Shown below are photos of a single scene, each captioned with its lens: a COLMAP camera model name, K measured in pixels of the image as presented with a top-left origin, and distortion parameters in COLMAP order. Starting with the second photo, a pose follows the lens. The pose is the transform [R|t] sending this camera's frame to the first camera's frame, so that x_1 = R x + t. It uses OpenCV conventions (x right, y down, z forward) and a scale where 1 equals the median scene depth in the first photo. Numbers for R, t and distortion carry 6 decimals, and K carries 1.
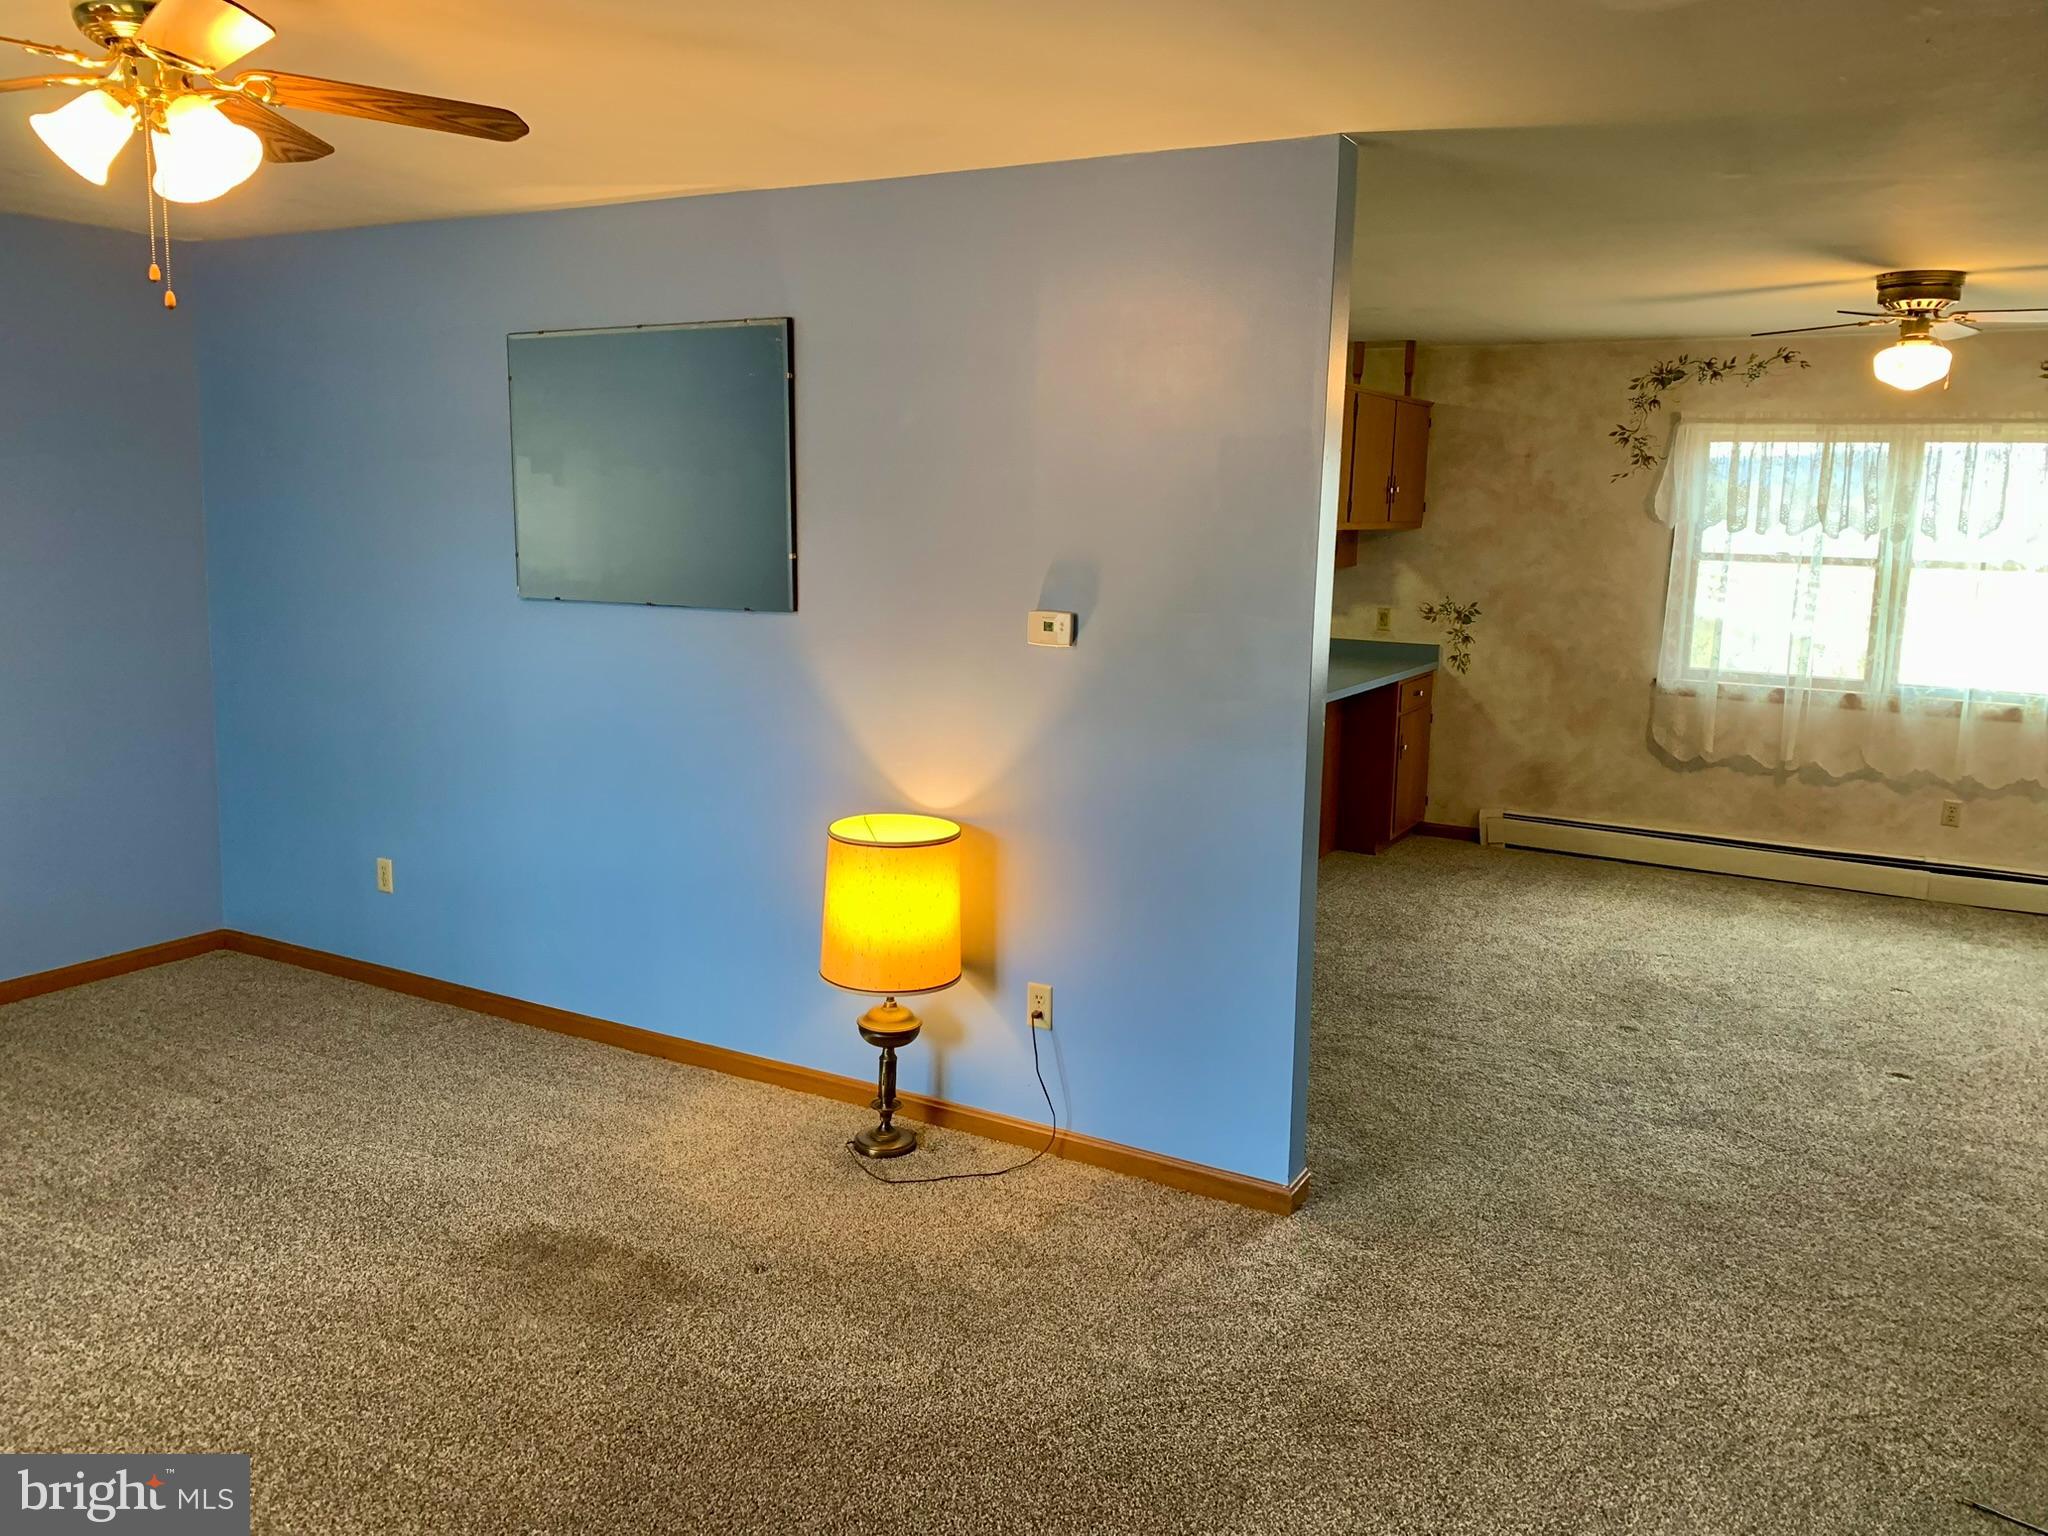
lens RADIAL K [[1571.1, 0, 1025.2], [0, 1571.1, 741.6], [0, 0, 1]] dist [0.009436, -0.001009]
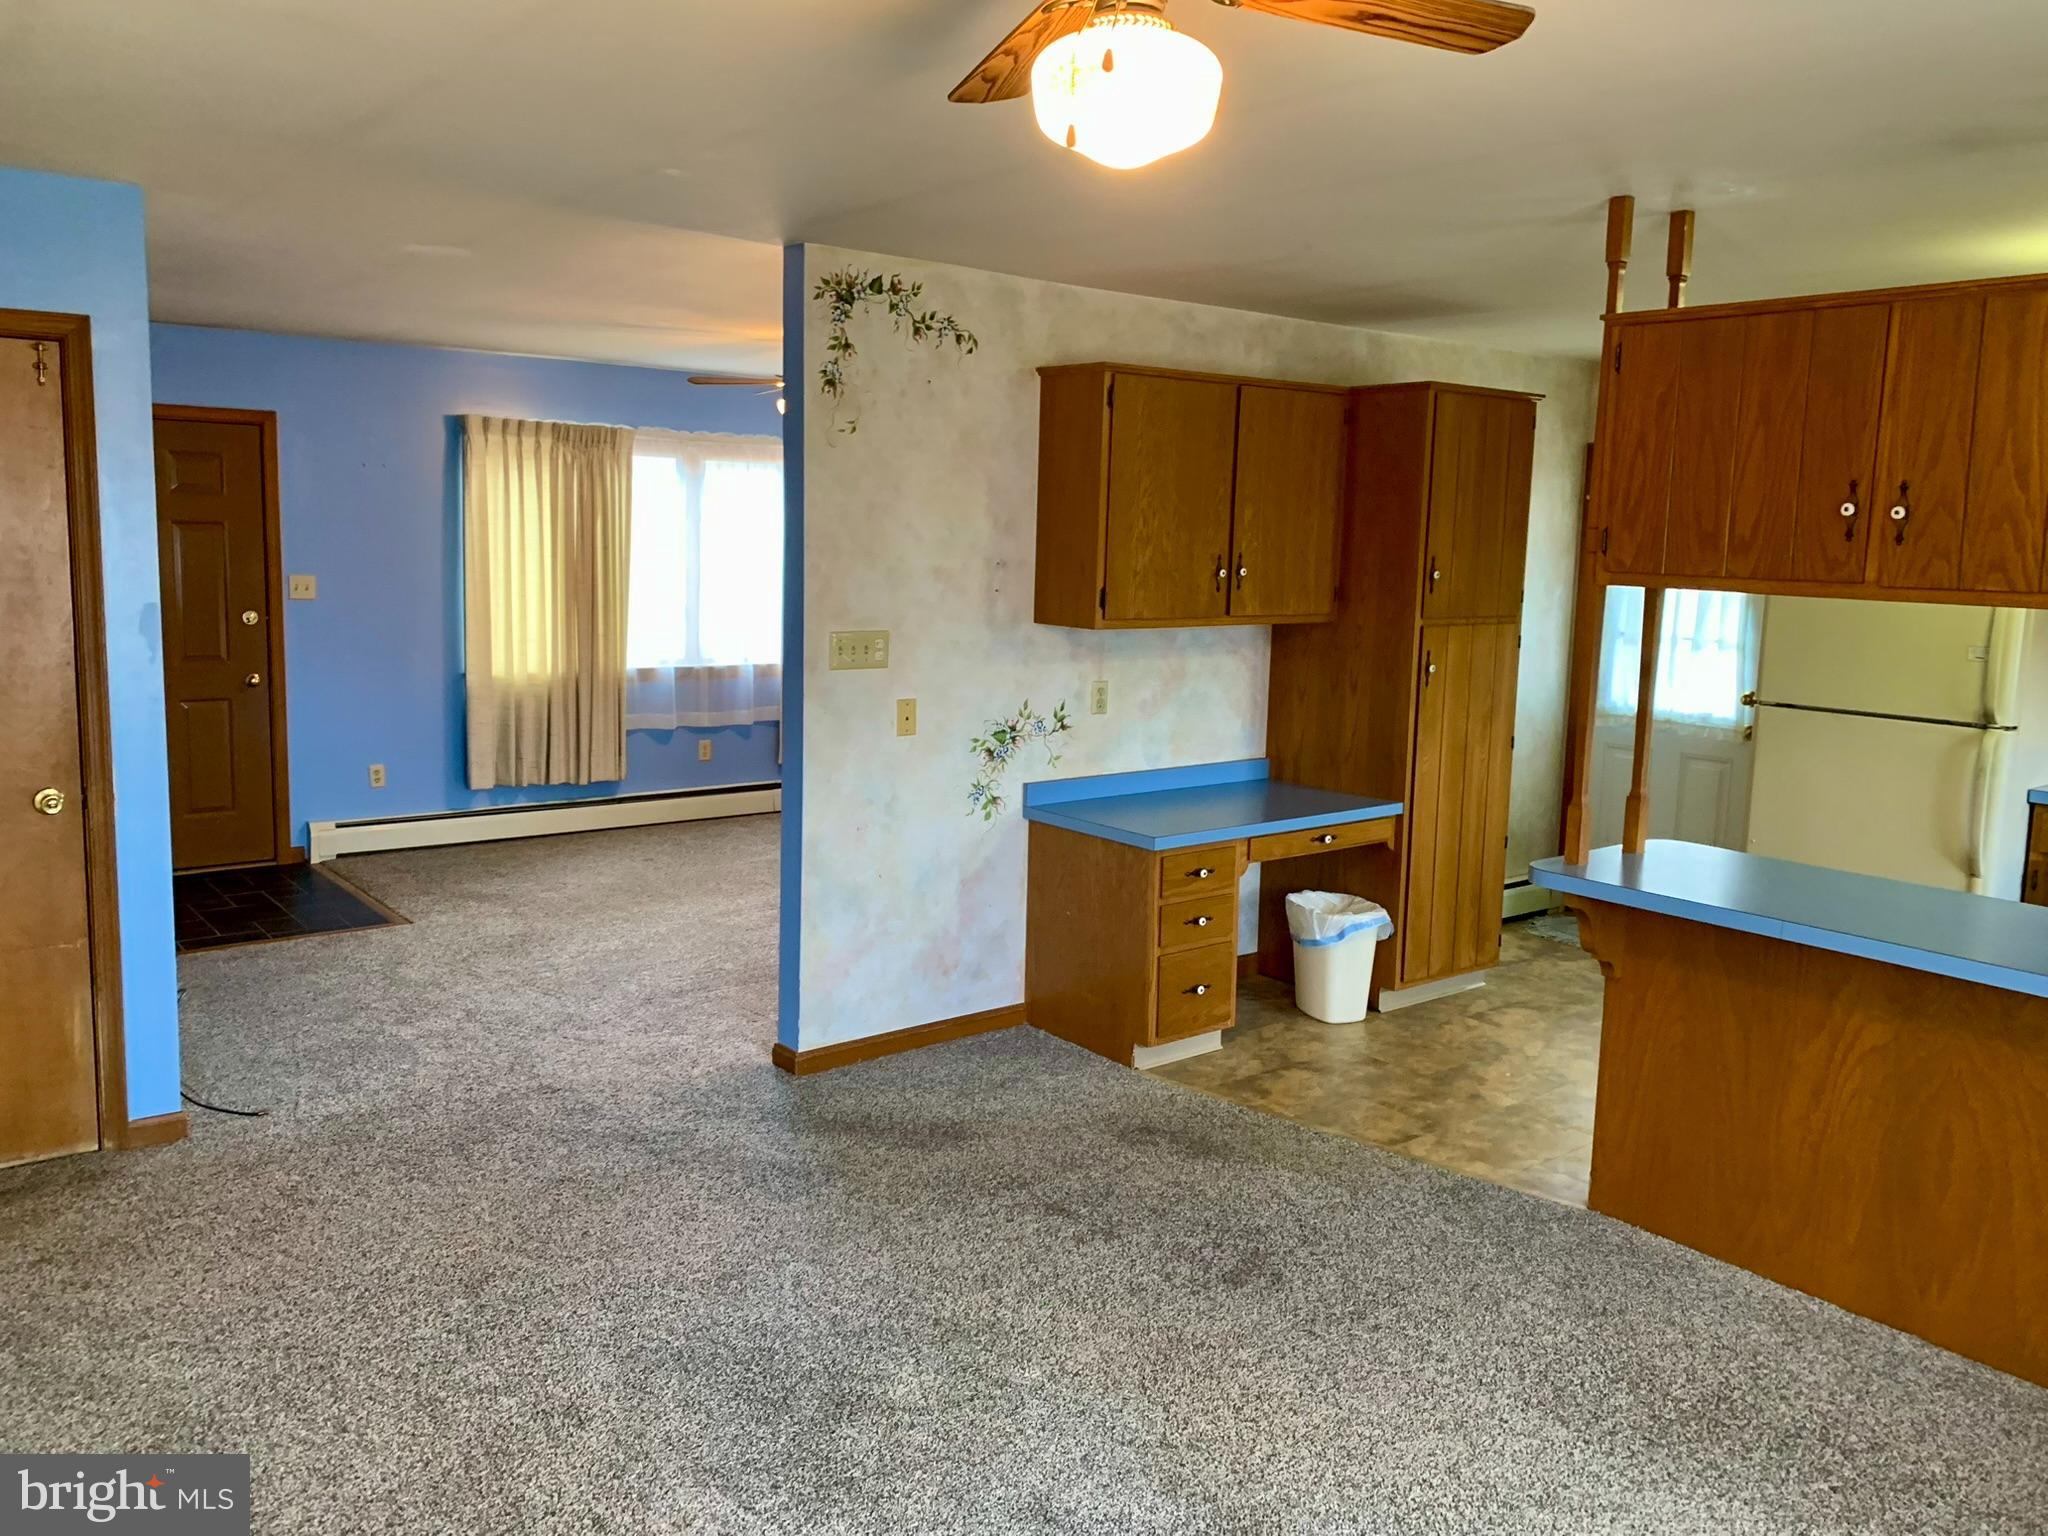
lens RADIAL K [[1550.3, 0, 1024.0], [0, 1550.3, 768.0], [0, 0, 1]] dist [0.082225, -0.116123]
pose [[-0.384067, 0.107407, -0.917037, 0.623030], [-0.174409, 0.966890, 0.186291, -0.107659], [0.906683, 0.231488, -0.352618, 0.788901]]
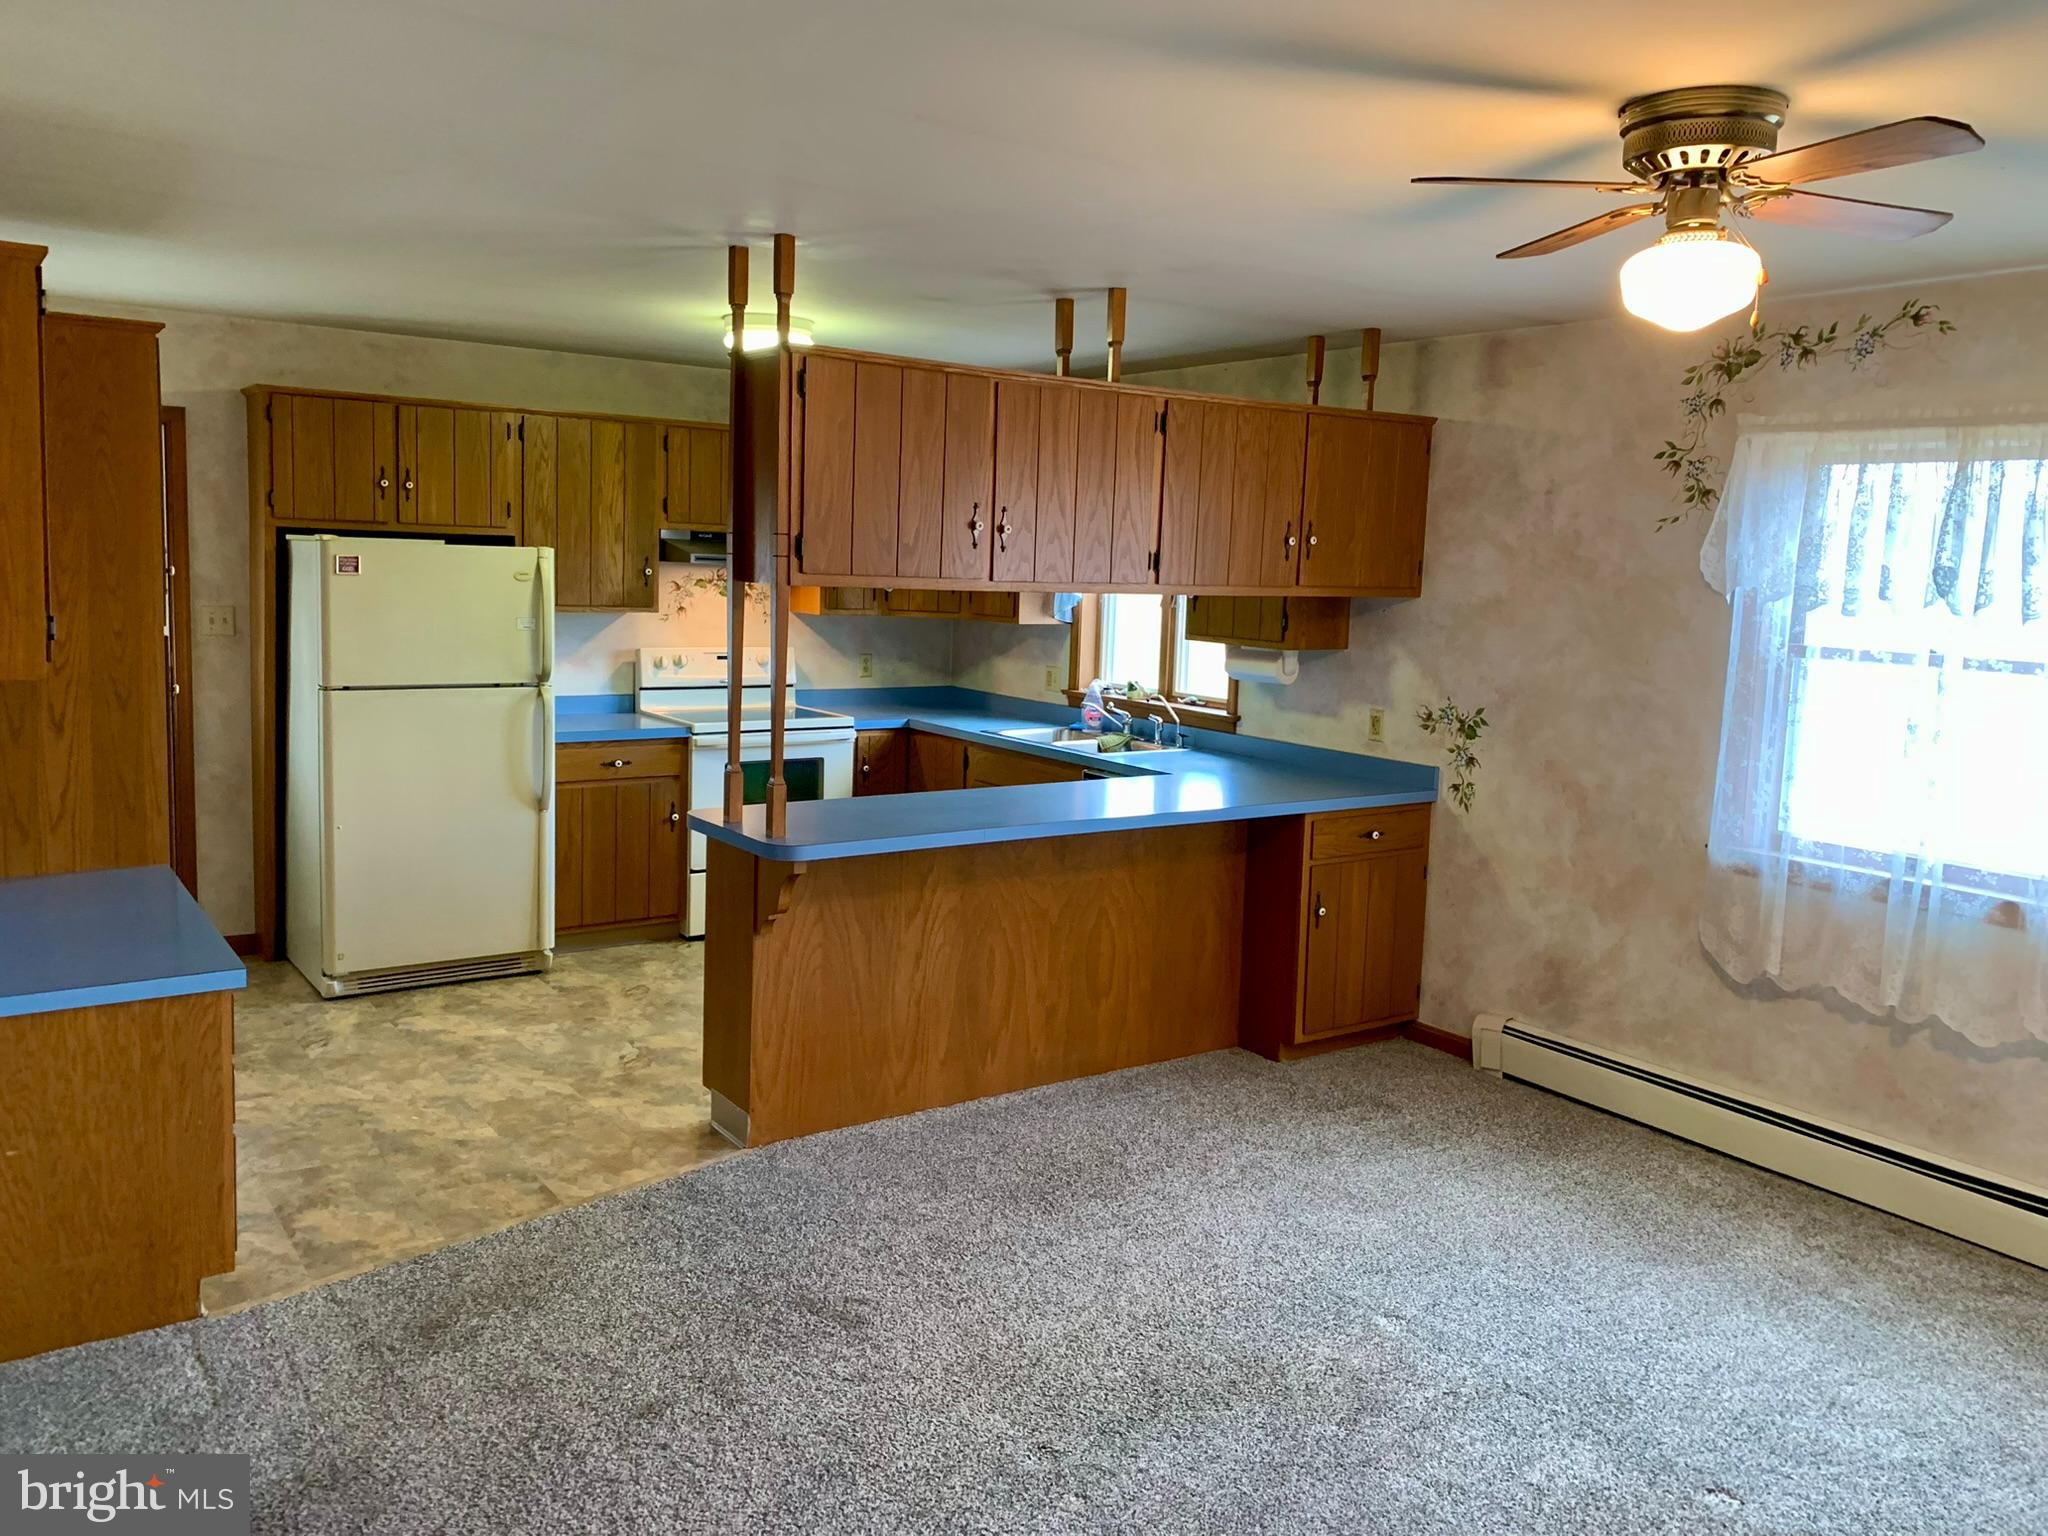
lens RADIAL K [[1571.1, 0, 1025.2], [0, 1571.1, 741.6], [0, 0, 1]] dist [0.009436, -0.001009]
pose [[0.902743, 0.059770, -0.426009, 0.413767], [-0.079433, 0.996432, -0.028522, -0.040709], [0.422784, 0.059587, 0.904269, 0.316710]]
